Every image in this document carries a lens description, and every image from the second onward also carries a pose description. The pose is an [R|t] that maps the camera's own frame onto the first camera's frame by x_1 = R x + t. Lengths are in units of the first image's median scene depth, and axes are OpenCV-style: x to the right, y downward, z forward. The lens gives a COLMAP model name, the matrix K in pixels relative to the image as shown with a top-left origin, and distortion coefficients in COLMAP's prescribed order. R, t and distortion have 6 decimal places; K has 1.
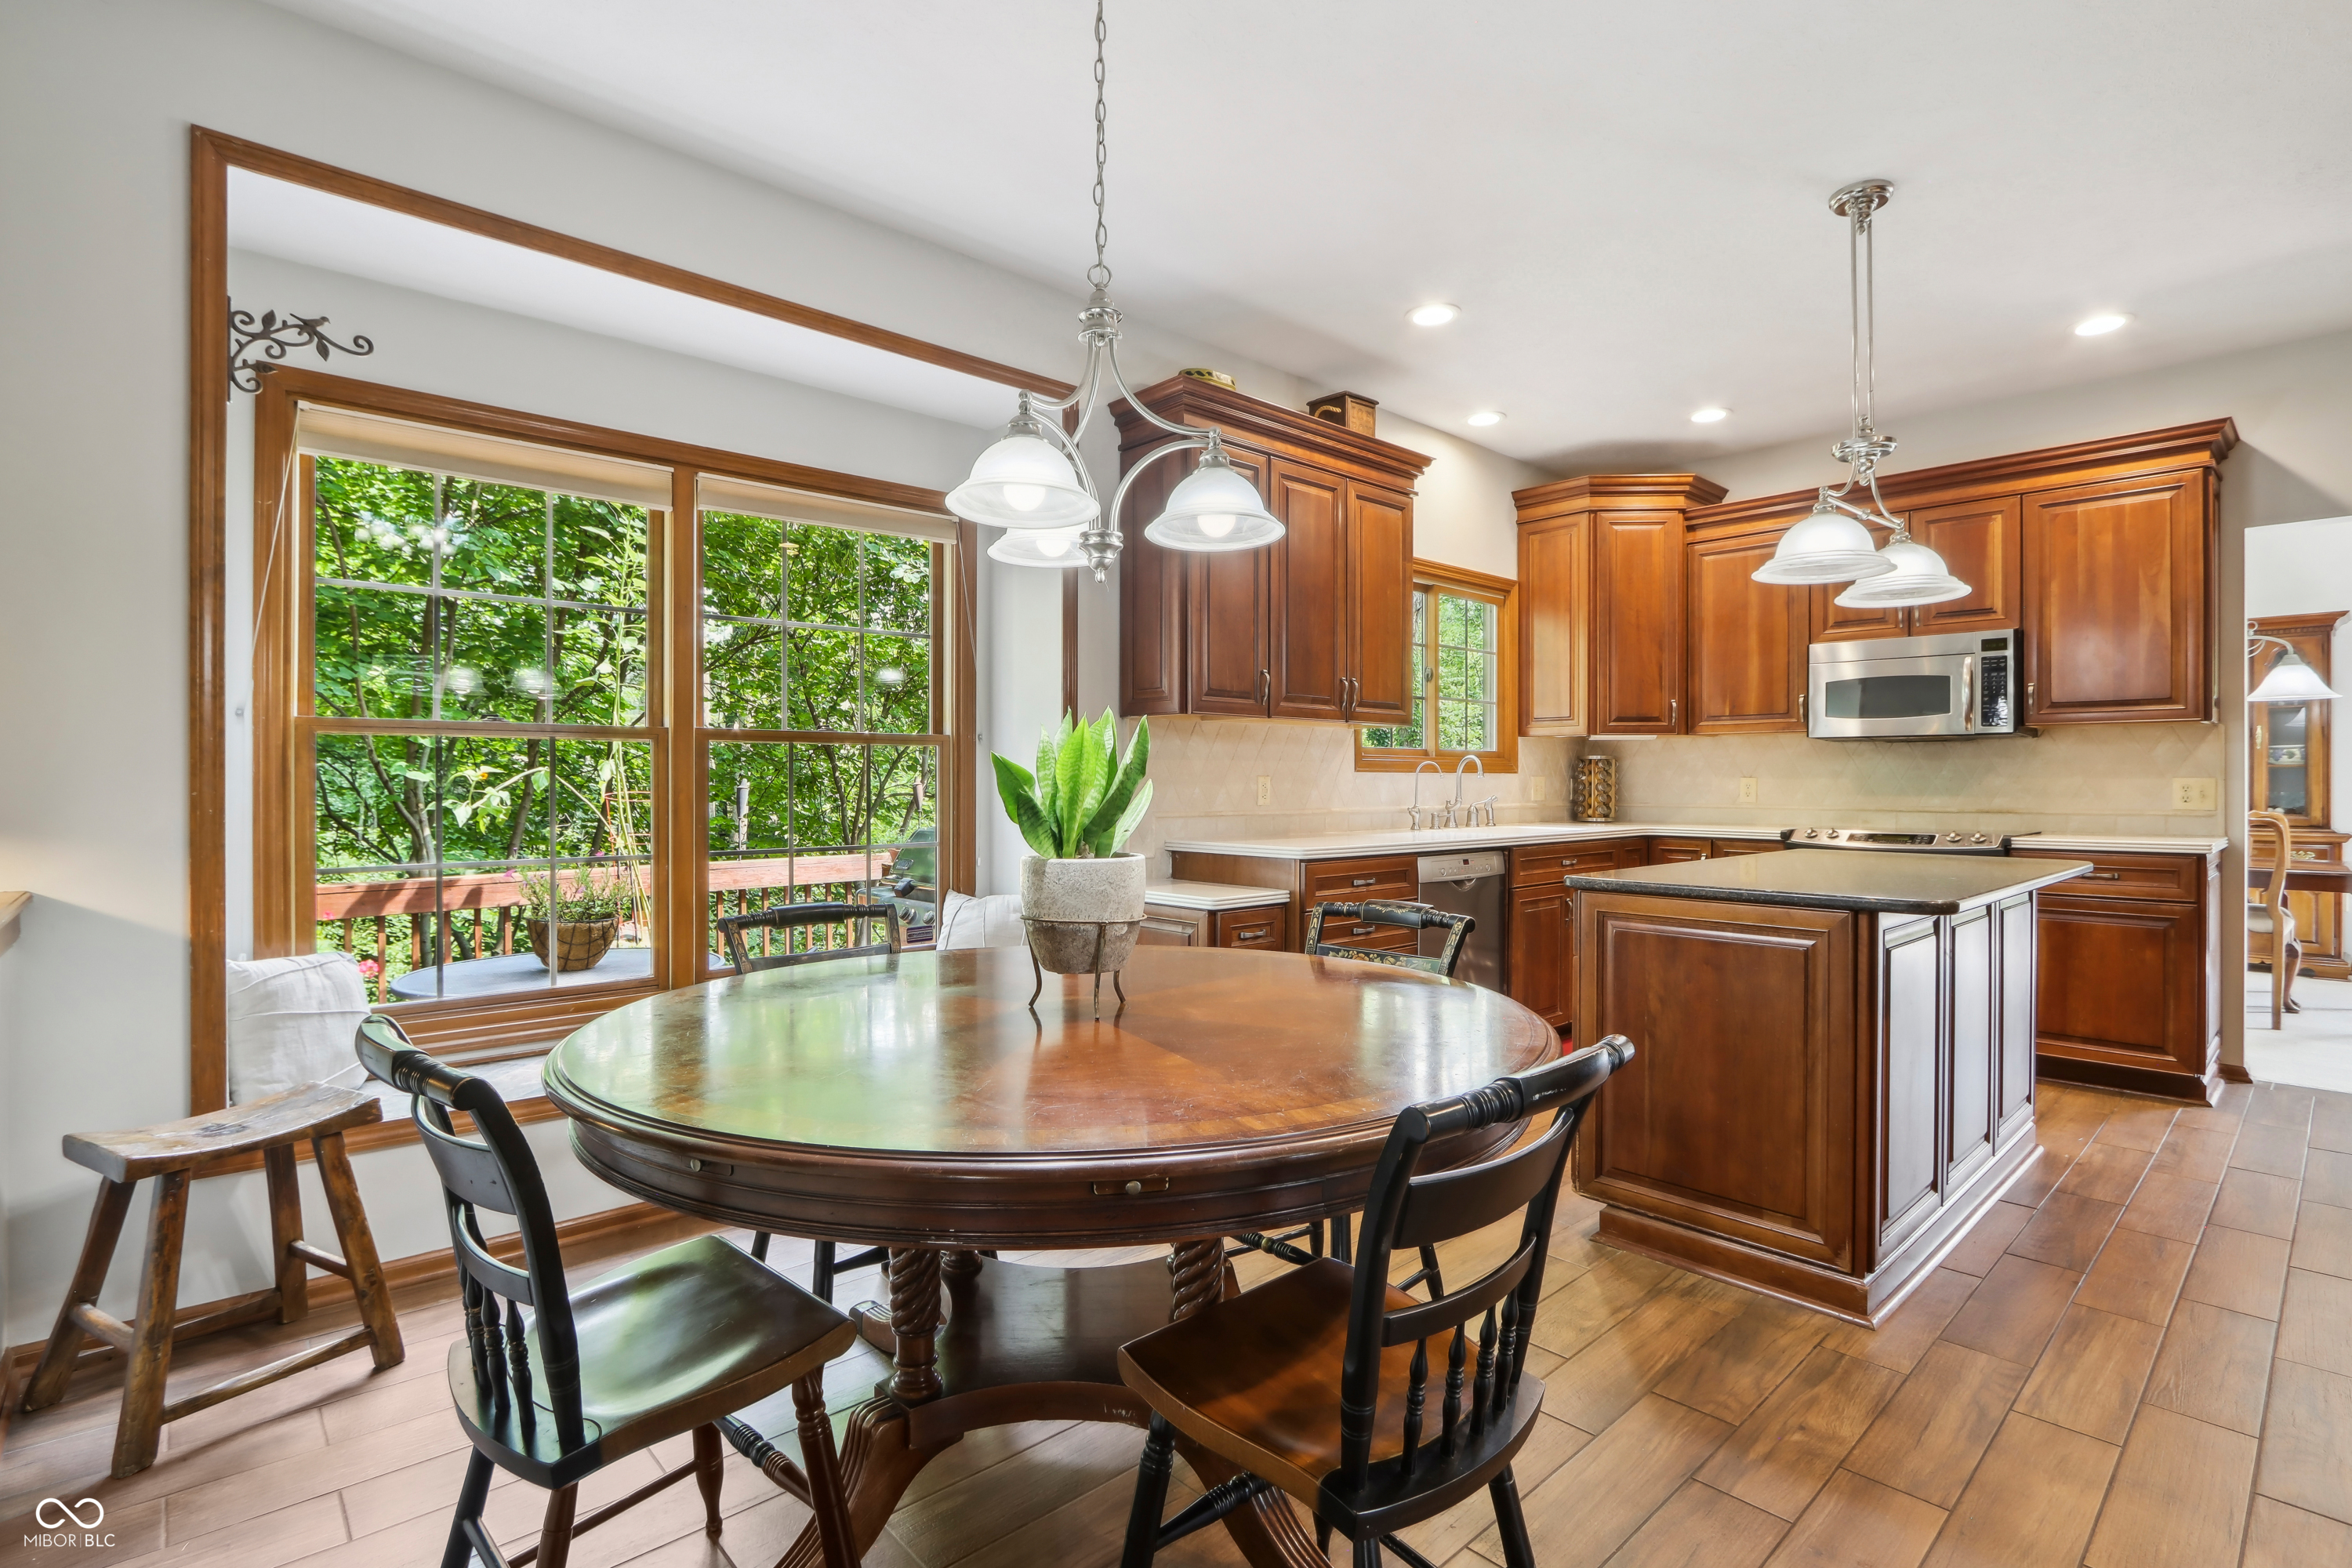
lens RADIAL K [[1115.8, 0, 1154.1], [0, 1115.8, 775.8], [0, 0, 1]] dist [-0.018664, 0.002503]
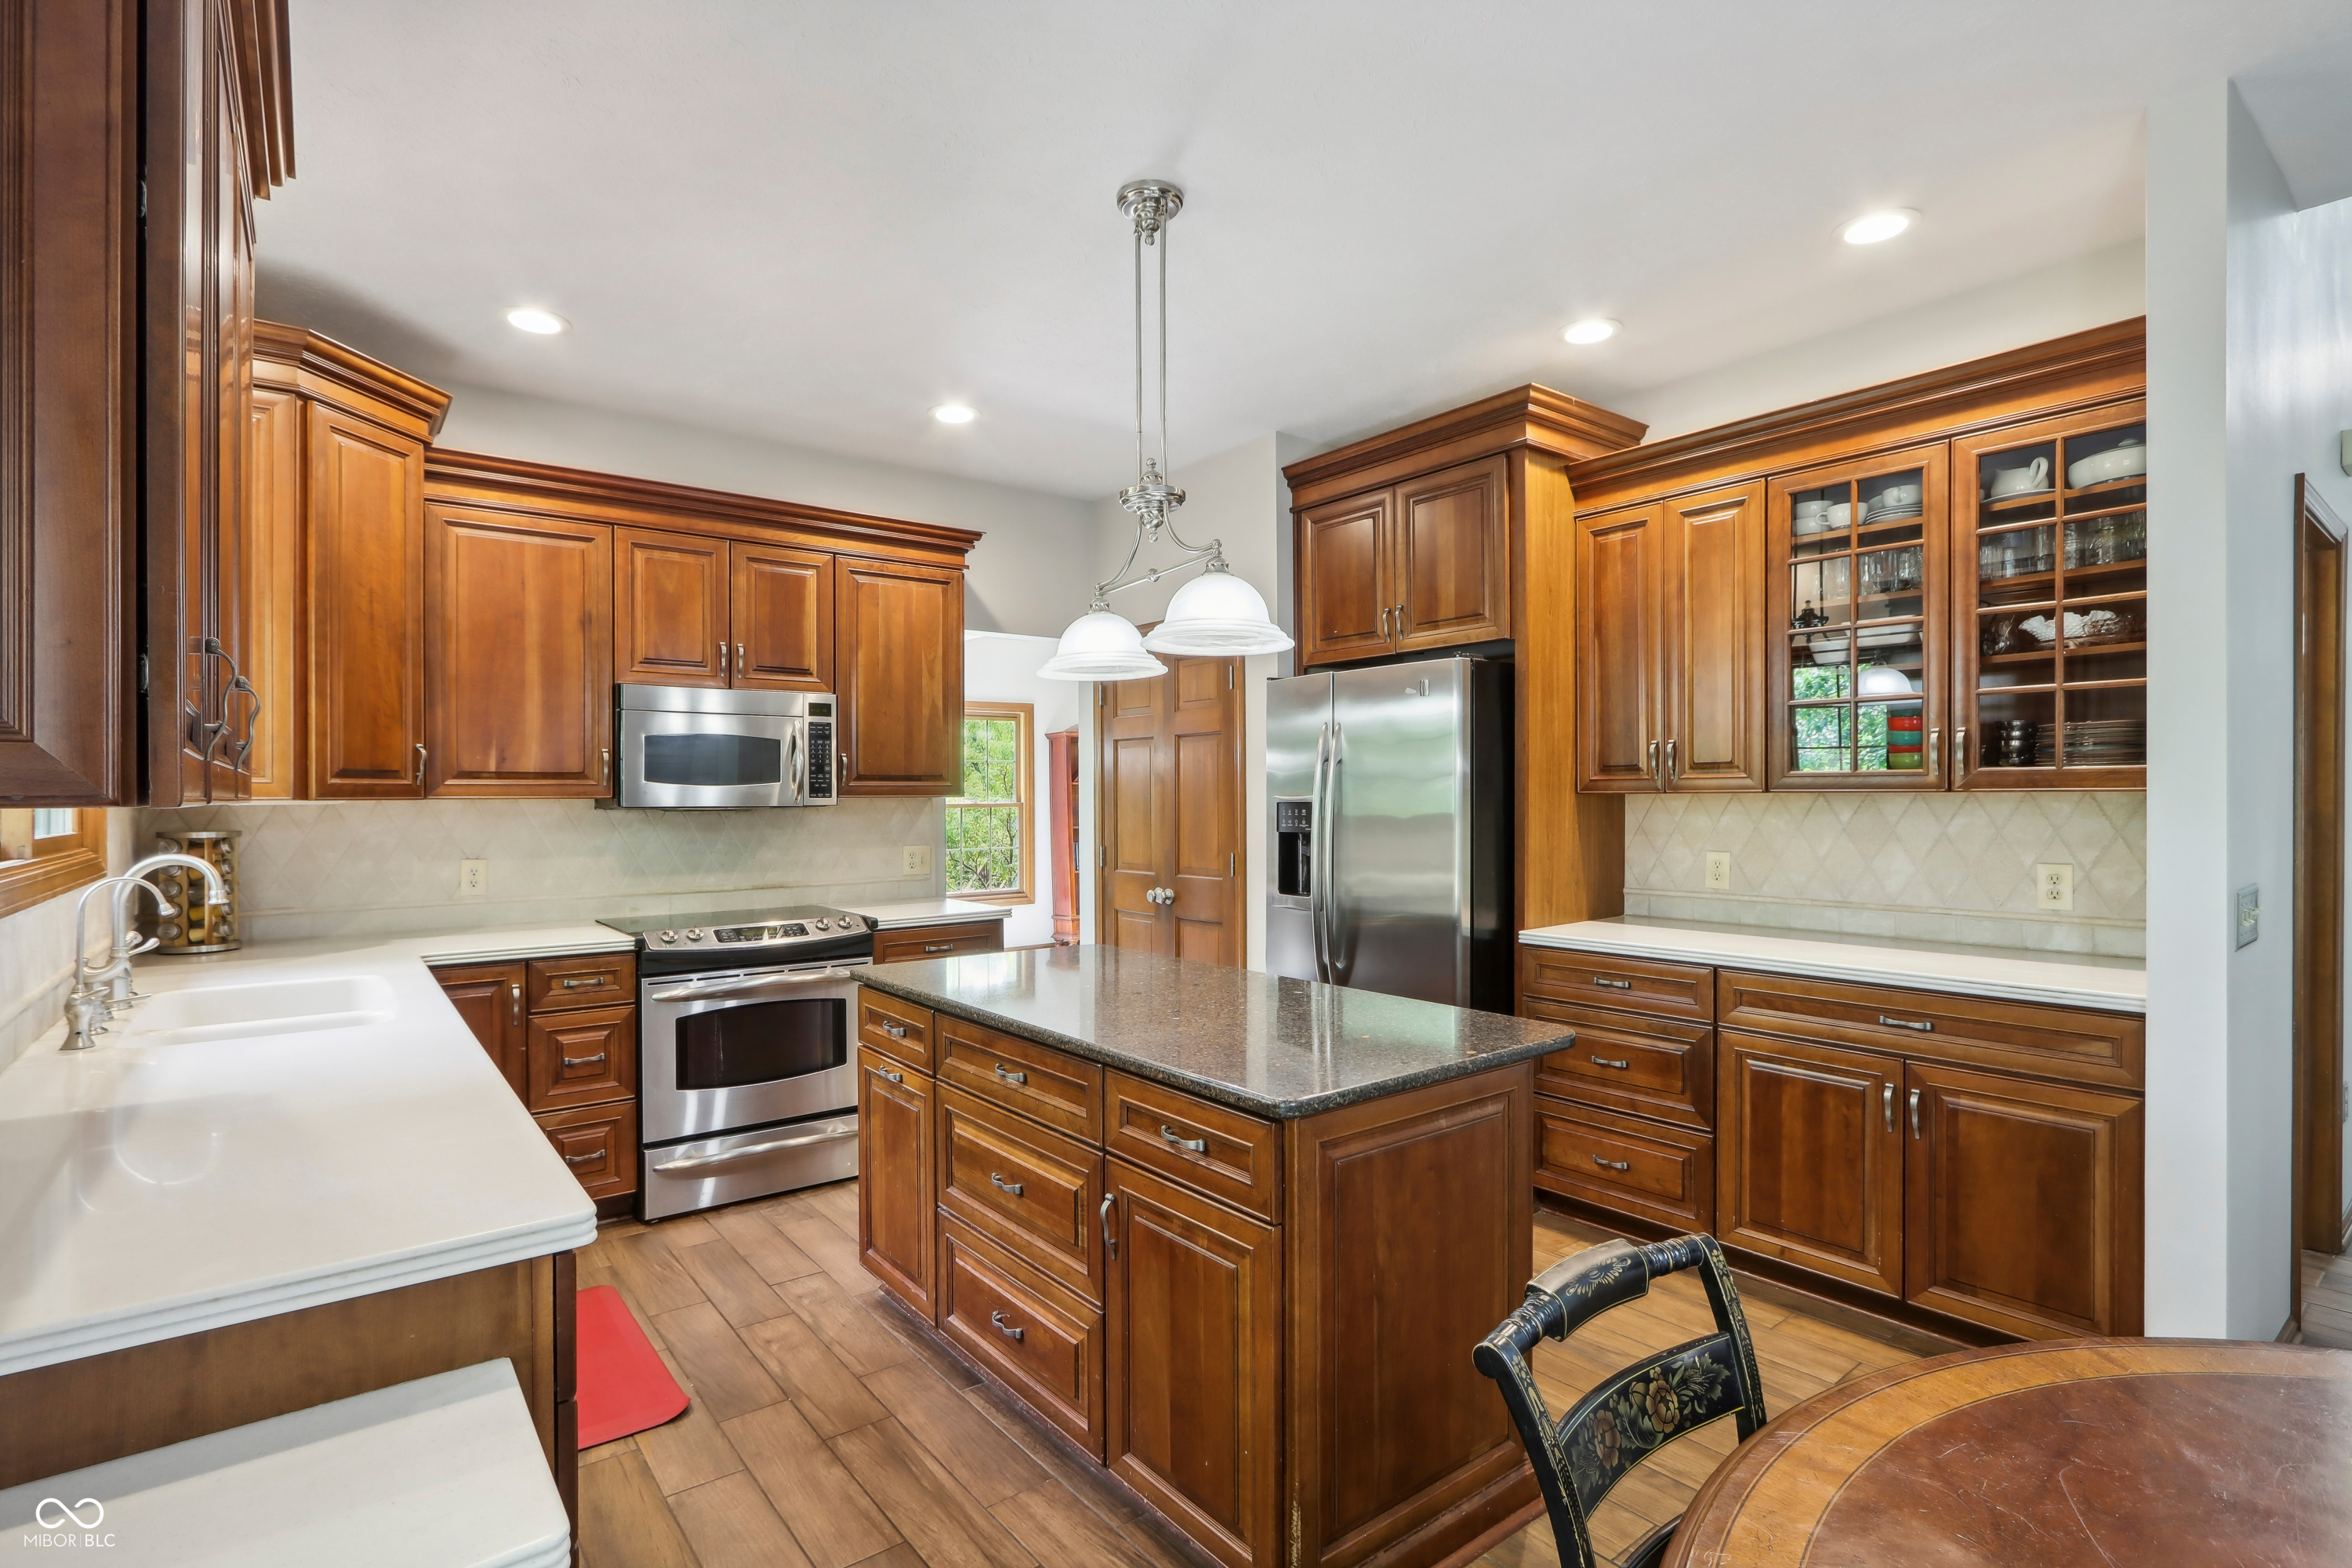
lens RADIAL K [[1115.8, 0, 1163.7], [0, 1115.8, 802.6], [0, 0, 1]] dist [-0.018664, 0.002503]
pose [[0.076599, -0.006846, 0.997038, -0.147312], [0.000732, 0.999977, 0.006810, -0.047142], [-0.997062, 0.000208, 0.076602, 0.639780]]
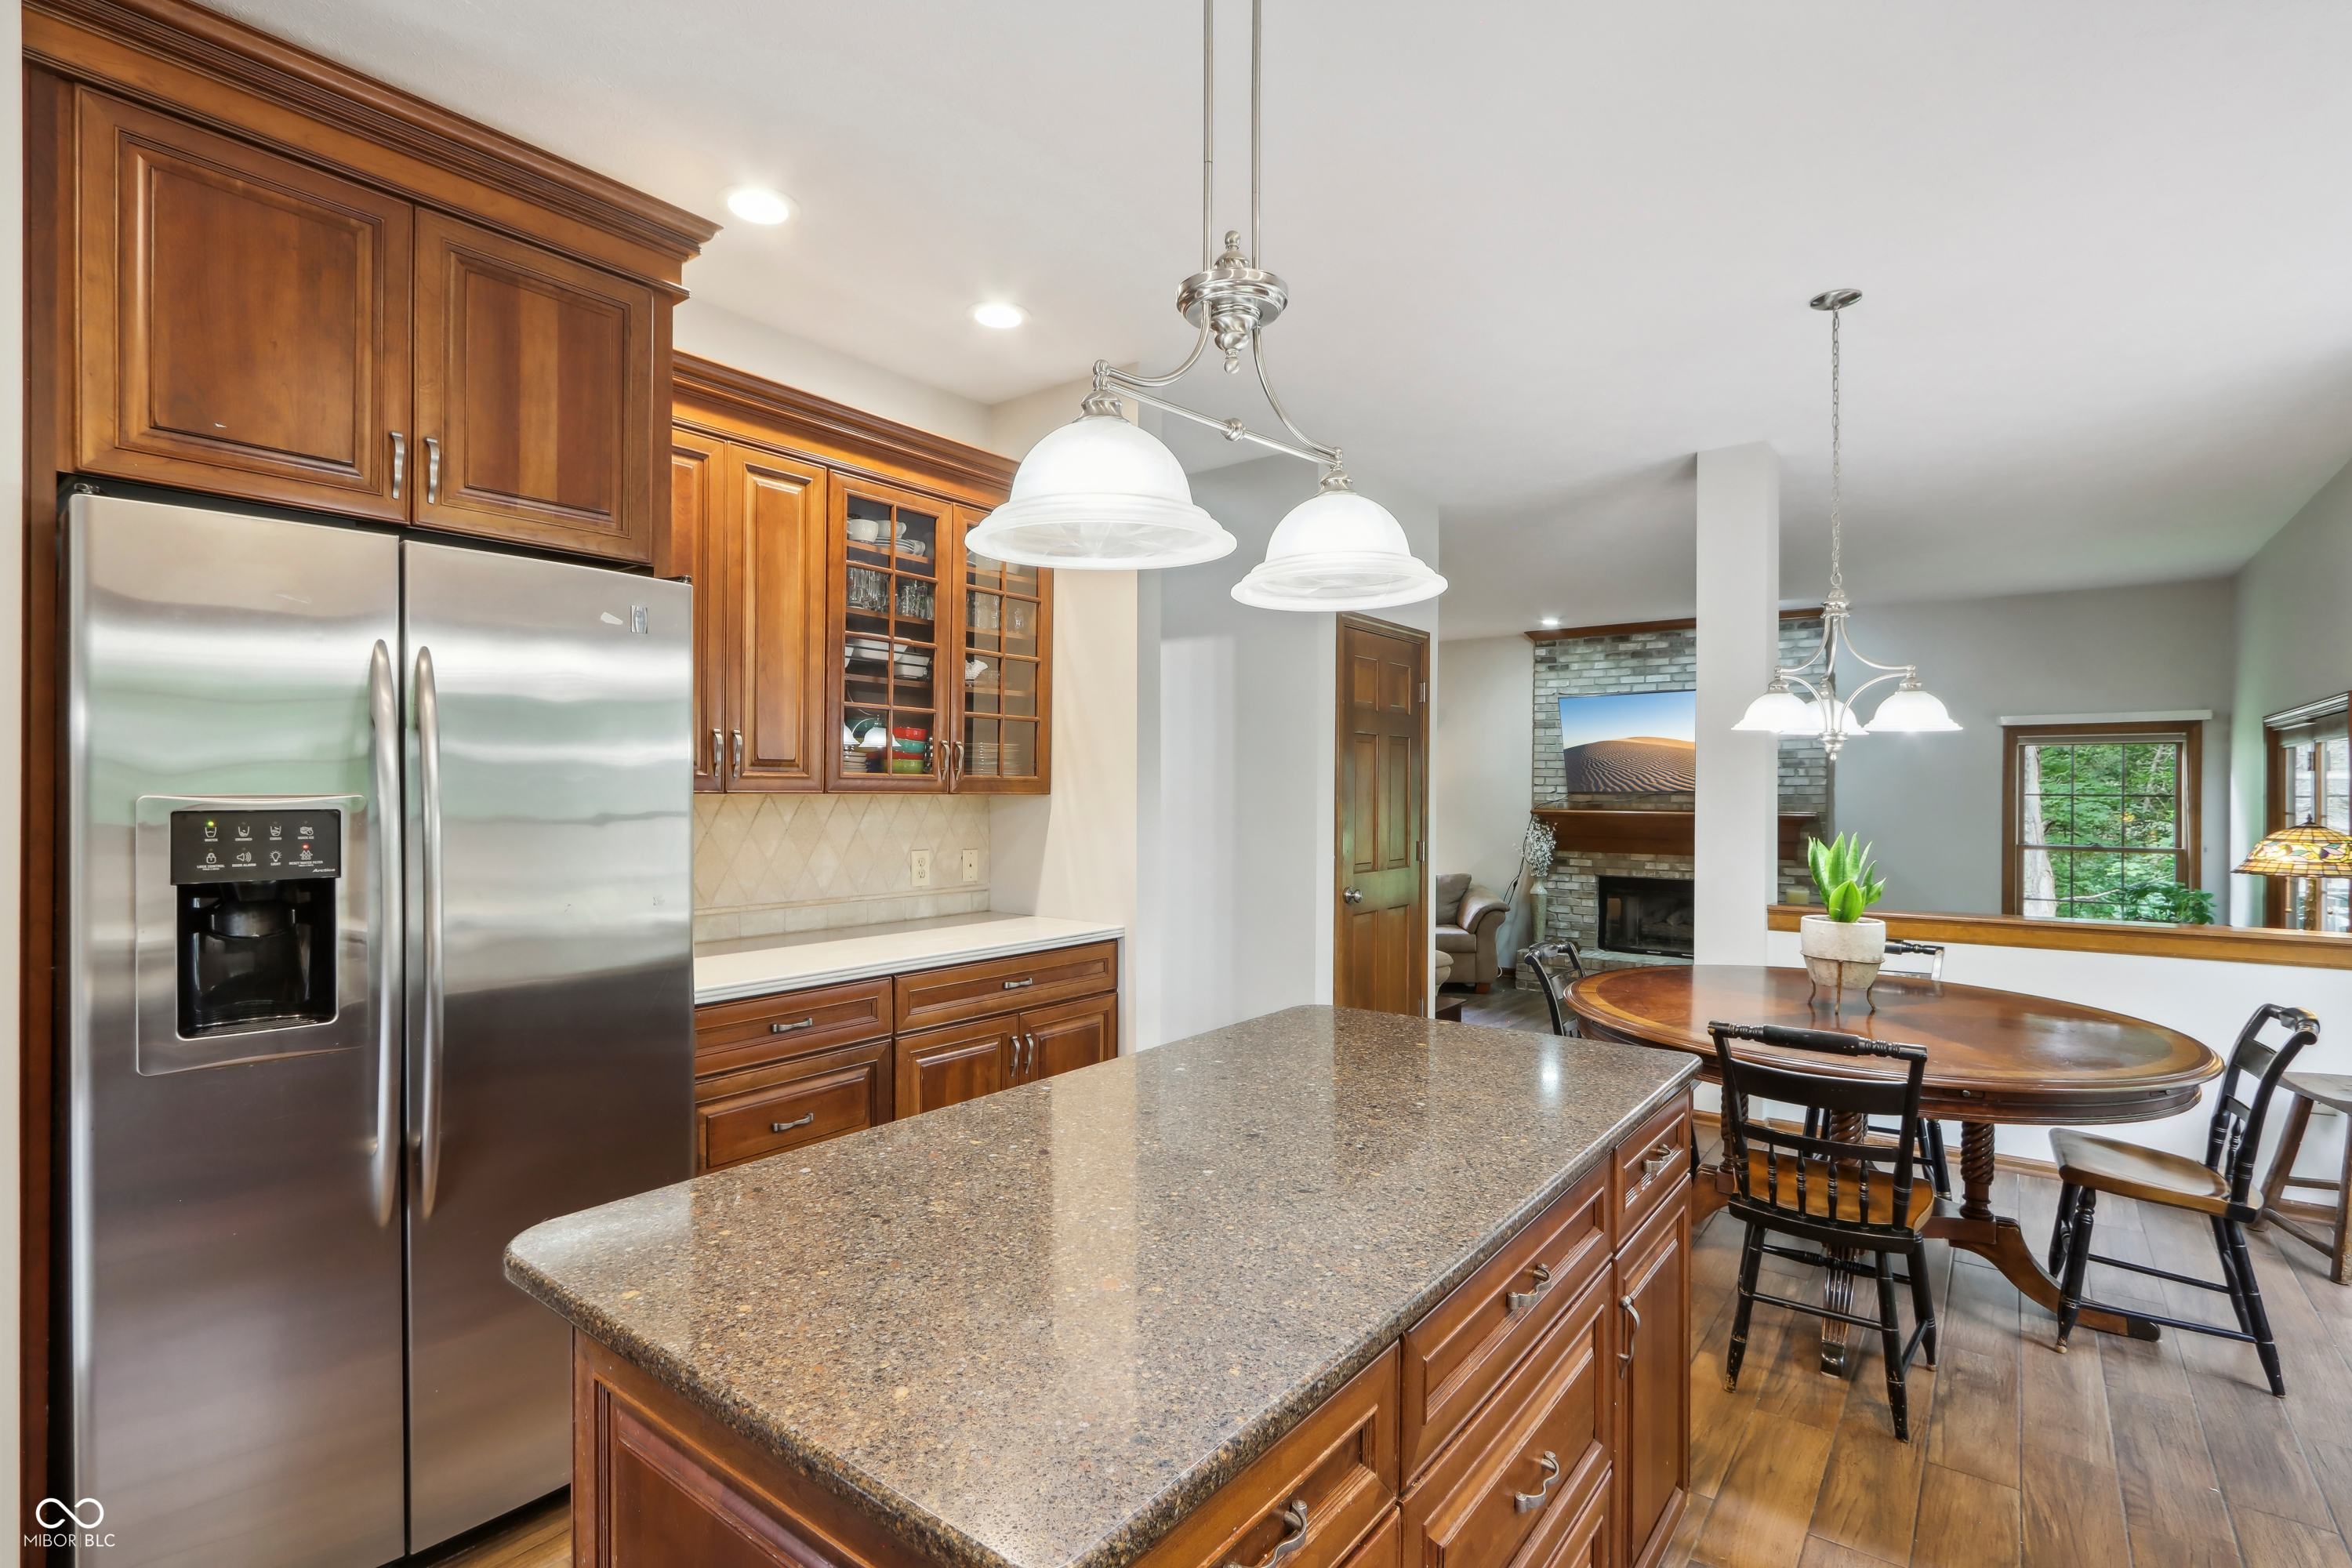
lens RADIAL K [[1115.8, 0, 1173.4], [0, 1115.8, 798.7], [0, 0, 1]] dist [-0.018664, 0.002503]
pose [[-0.983243, -0.004933, -0.182231, 0.521047], [-0.005465, 0.999982, 0.002422, -0.048104], [0.182216, 0.003378, -0.983253, 1.034638]]
